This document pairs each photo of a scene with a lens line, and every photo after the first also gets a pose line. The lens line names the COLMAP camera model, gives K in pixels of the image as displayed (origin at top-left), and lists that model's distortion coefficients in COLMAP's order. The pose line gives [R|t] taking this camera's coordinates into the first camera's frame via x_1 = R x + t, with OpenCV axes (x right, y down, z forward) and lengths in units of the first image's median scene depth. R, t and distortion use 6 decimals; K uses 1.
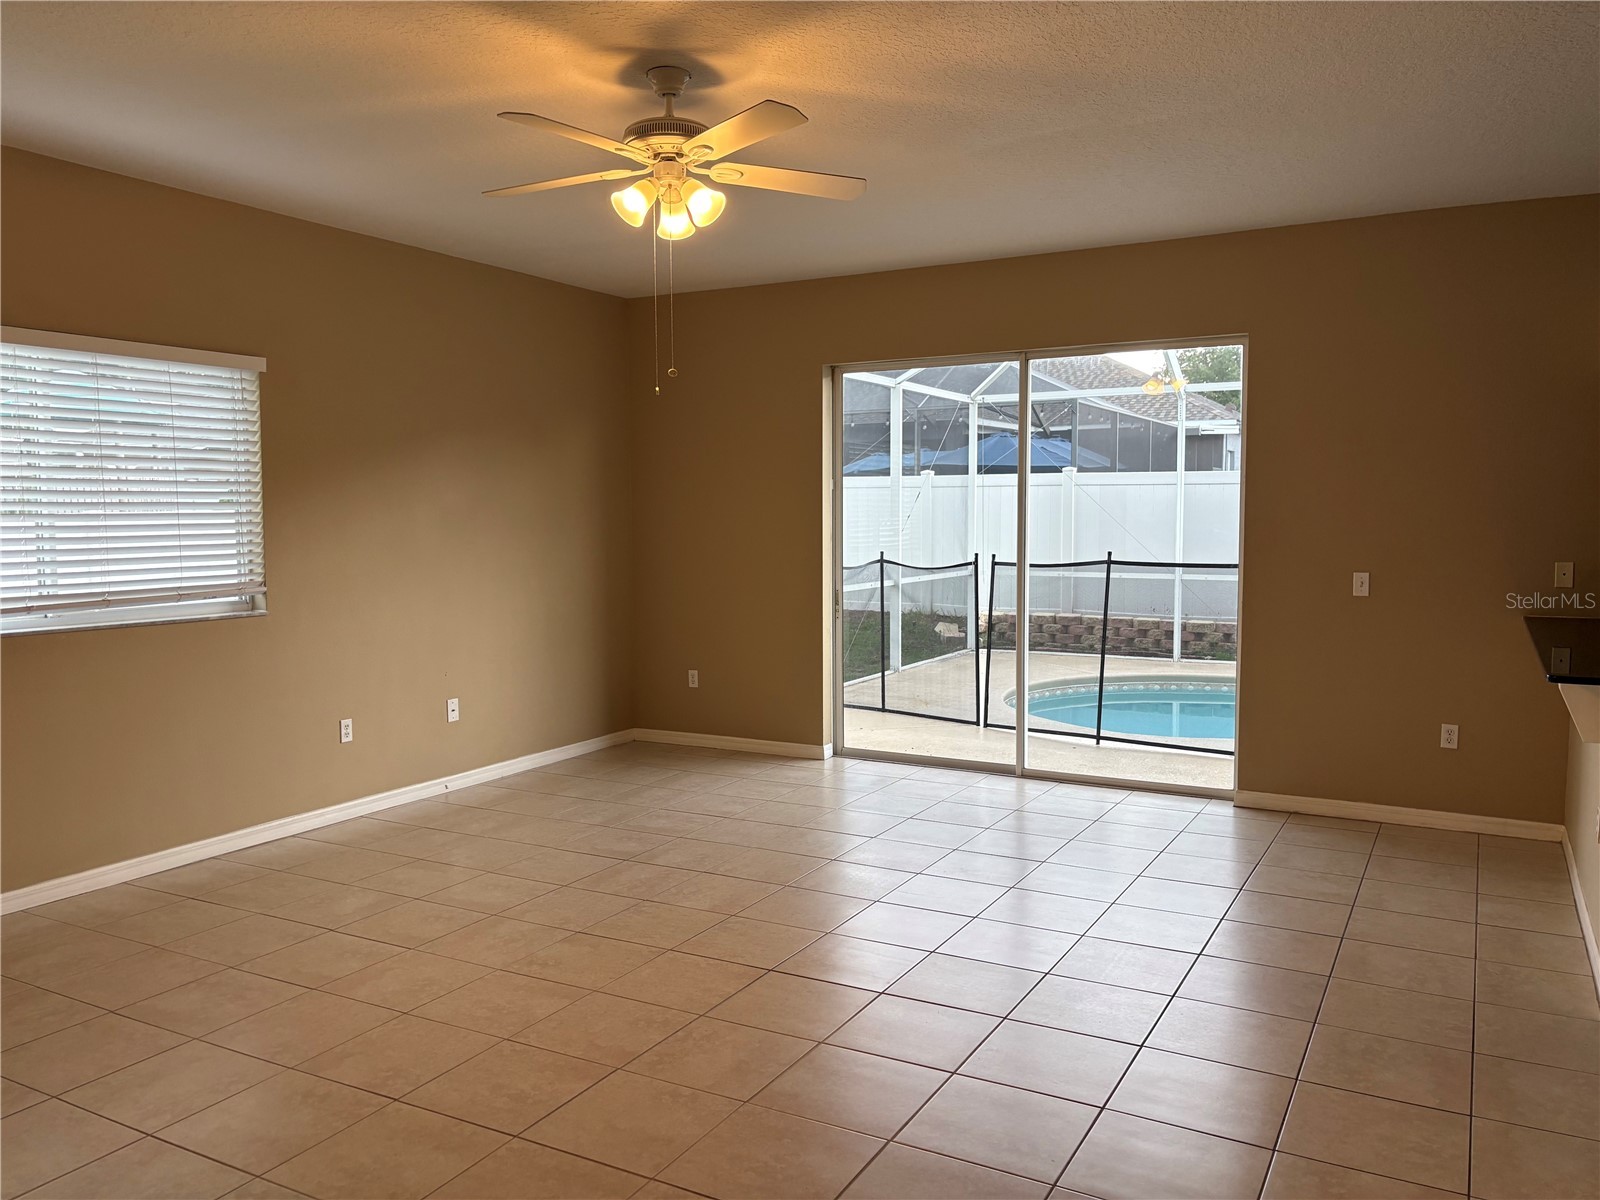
lens RADIAL K [[1223.6, 0, 800.0], [0, 1223.6, 600.0], [0, 0, 1]] dist [0.050120, 0.003253]
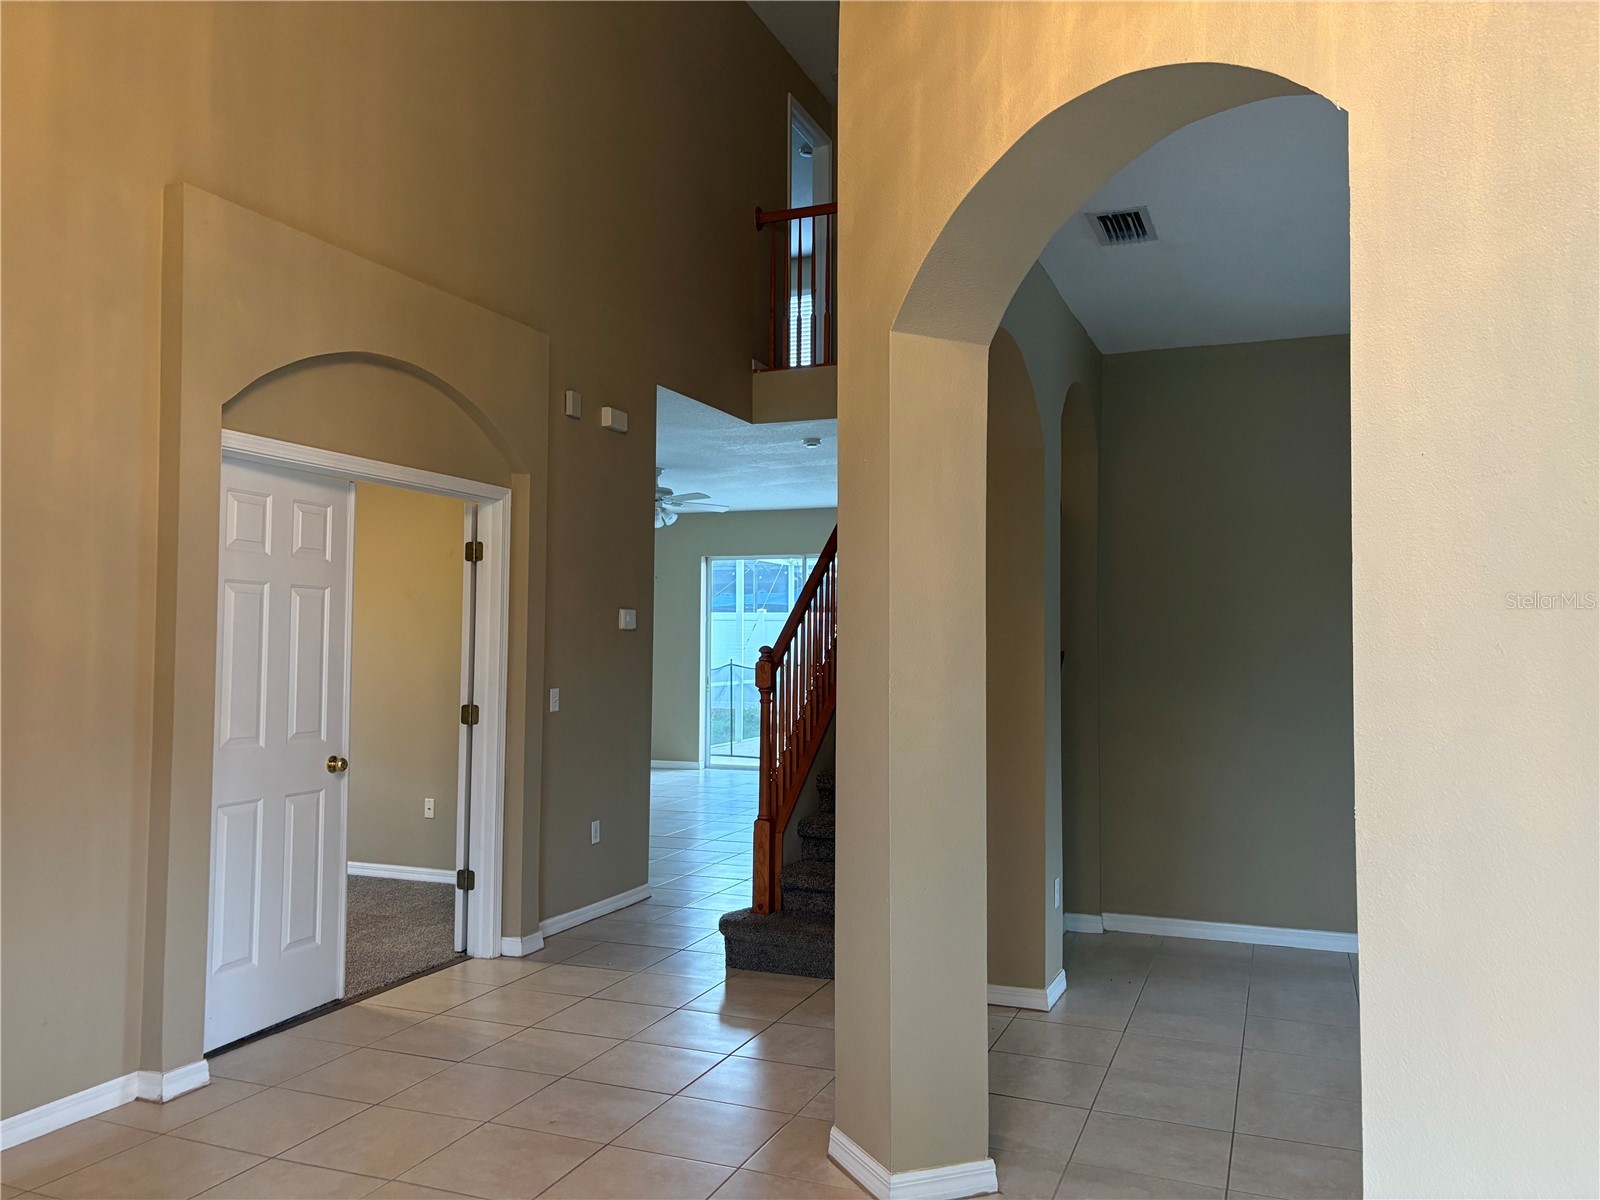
lens RADIAL K [[1223.6, 0, 800.0], [0, 1223.6, 600.0], [0, 0, 1]] dist [0.050120, 0.003253]
pose [[0.992030, 0.011630, 0.125460, -0.049056], [0.001826, 0.994299, -0.106610, 0.058223], [-0.125985, 0.105990, 0.986354, -0.645542]]
